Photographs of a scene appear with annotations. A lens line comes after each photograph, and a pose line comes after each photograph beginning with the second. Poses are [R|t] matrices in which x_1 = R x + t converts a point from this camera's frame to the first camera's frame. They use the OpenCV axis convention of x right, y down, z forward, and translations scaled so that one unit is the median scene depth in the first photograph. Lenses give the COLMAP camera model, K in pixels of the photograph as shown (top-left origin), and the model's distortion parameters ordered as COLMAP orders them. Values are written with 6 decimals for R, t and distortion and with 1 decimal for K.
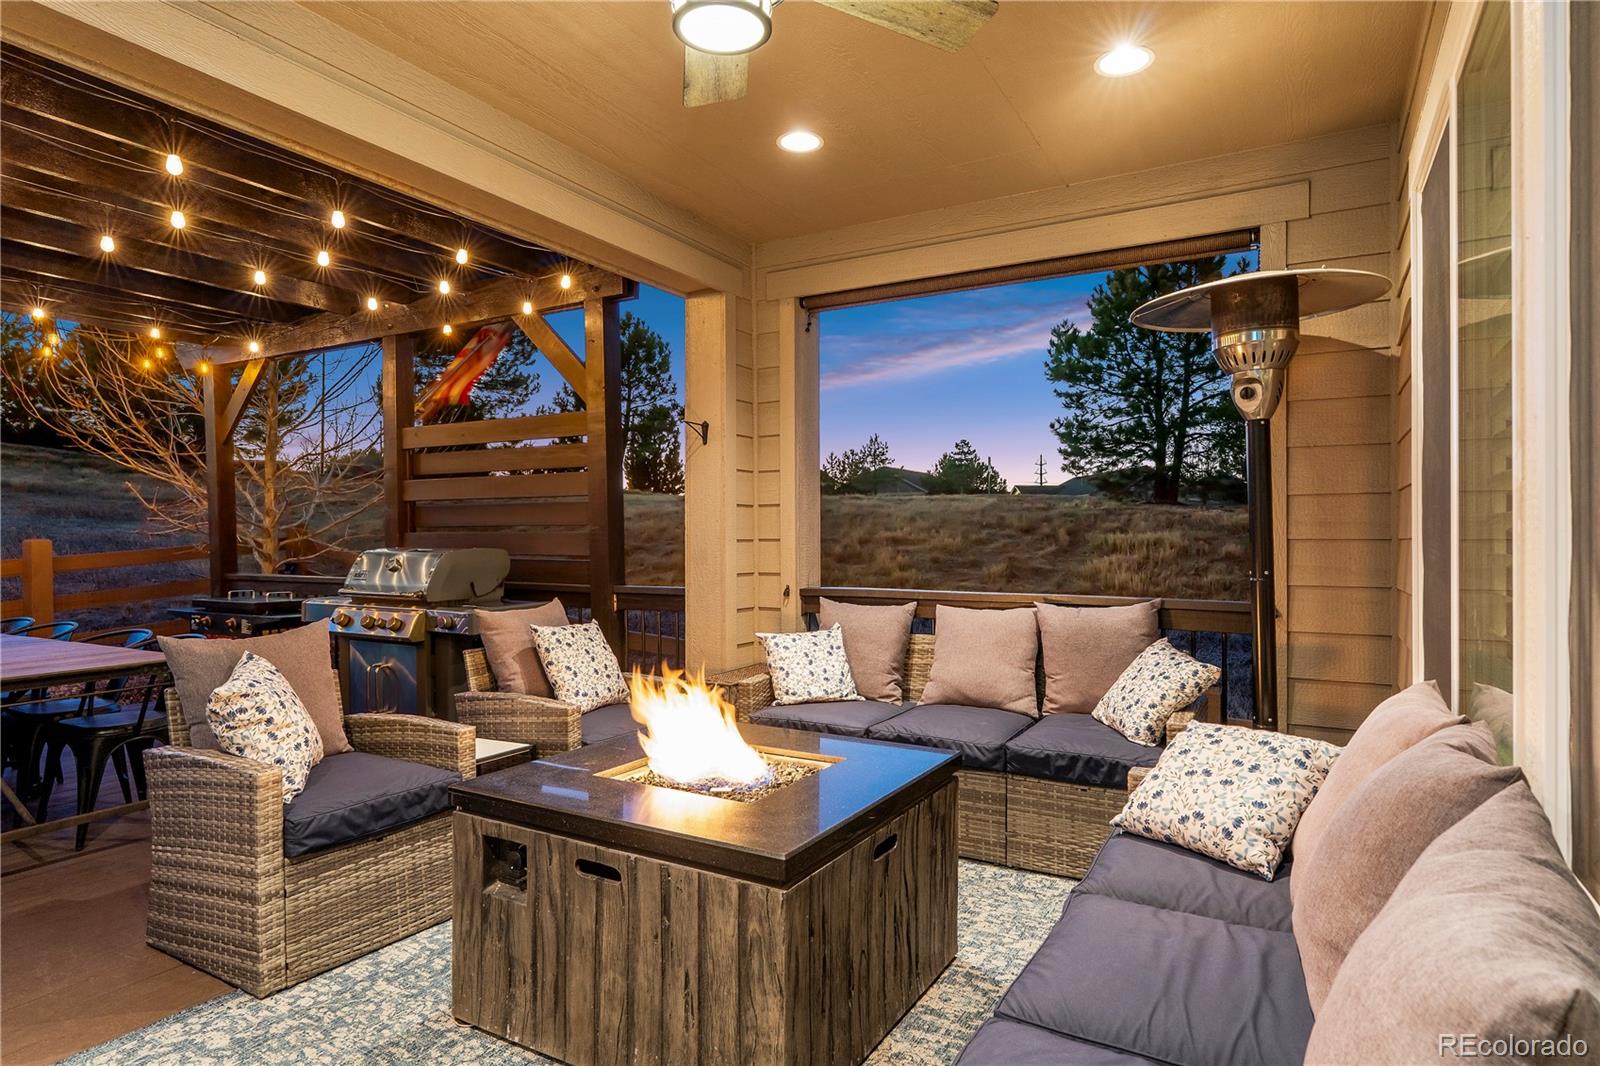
lens RADIAL K [[890.5, 0, 812.3], [0, 890.5, 537.6], [0, 0, 1]] dist [-0.002166, -0.000847]
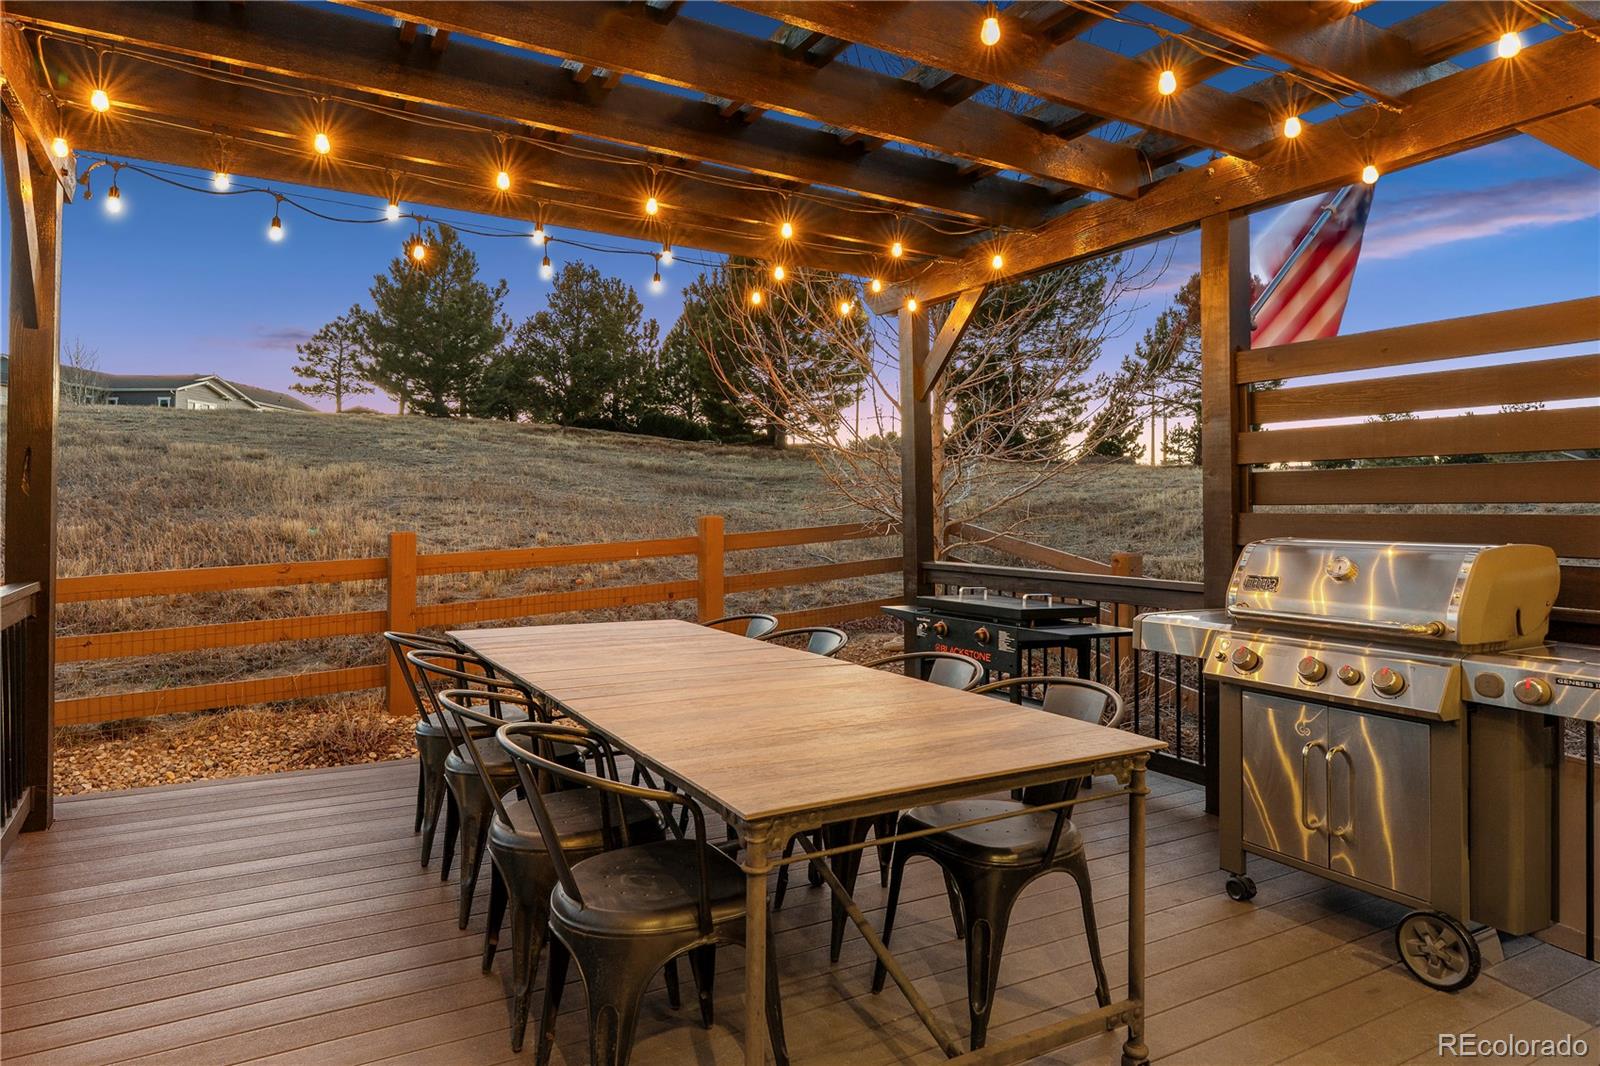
lens RADIAL K [[937.6, 0, 869.5], [0, 937.6, 506.3], [0, 0, 1]] dist [-0.001077, -0.000271]
pose [[0.889330, 0.008893, -0.457179, -0.858720], [-0.015441, 0.999825, -0.010589, 0.000856], [0.457005, 0.016477, 0.889312, 0.606709]]
